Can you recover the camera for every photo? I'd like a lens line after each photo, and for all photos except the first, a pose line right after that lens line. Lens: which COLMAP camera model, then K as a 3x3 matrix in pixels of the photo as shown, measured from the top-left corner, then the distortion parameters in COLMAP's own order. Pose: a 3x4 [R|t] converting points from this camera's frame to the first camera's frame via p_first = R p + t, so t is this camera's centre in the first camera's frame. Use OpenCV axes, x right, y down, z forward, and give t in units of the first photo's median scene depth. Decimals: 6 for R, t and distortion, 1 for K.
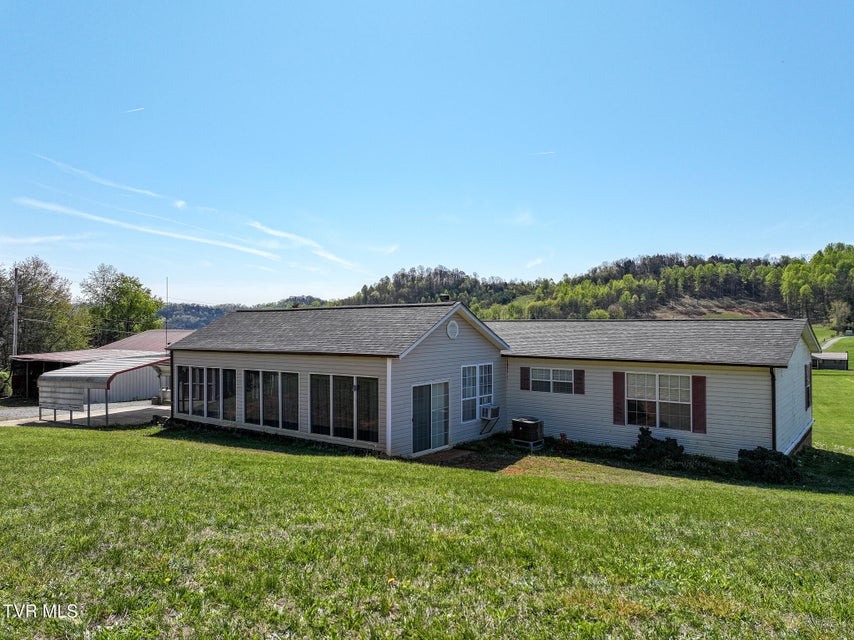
lens RADIAL K [[605.6, 0, 424.0], [0, 605.6, 318.0], [0, 0, 1]] dist [0.005645, 0.010139]
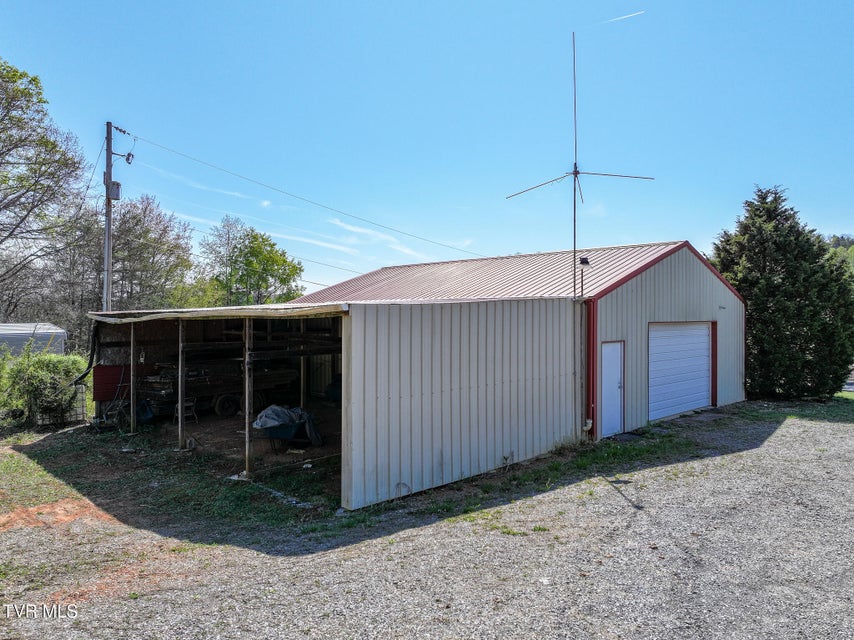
lens RADIAL K [[605.6, 0, 419.9], [0, 605.6, 319.0], [0, 0, 1]] dist [0.005645, 0.010139]
pose [[0.990426, 0.003180, -0.138011, -0.193873], [-0.001489, 0.999923, 0.012352, 0.027816], [0.138040, -0.012028, 0.990354, 0.298148]]
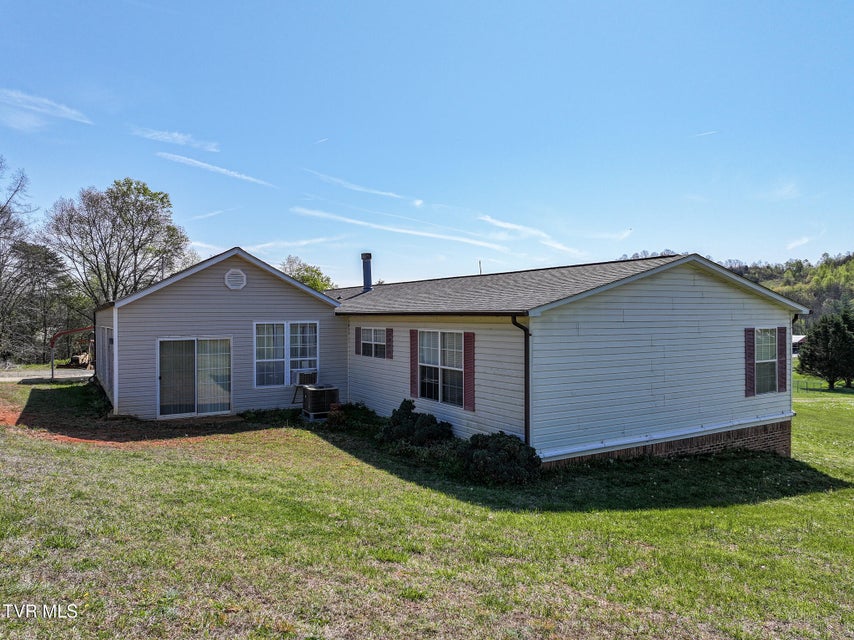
lens RADIAL K [[605.6, 0, 428.8], [0, 605.6, 319.0], [0, 0, 1]] dist [0.005645, 0.010139]
pose [[0.933532, 0.001734, -0.358490, 0.108152], [0.004418, 0.999857, 0.016341, 0.010965], [0.358467, -0.016839, 0.933391, 0.049625]]
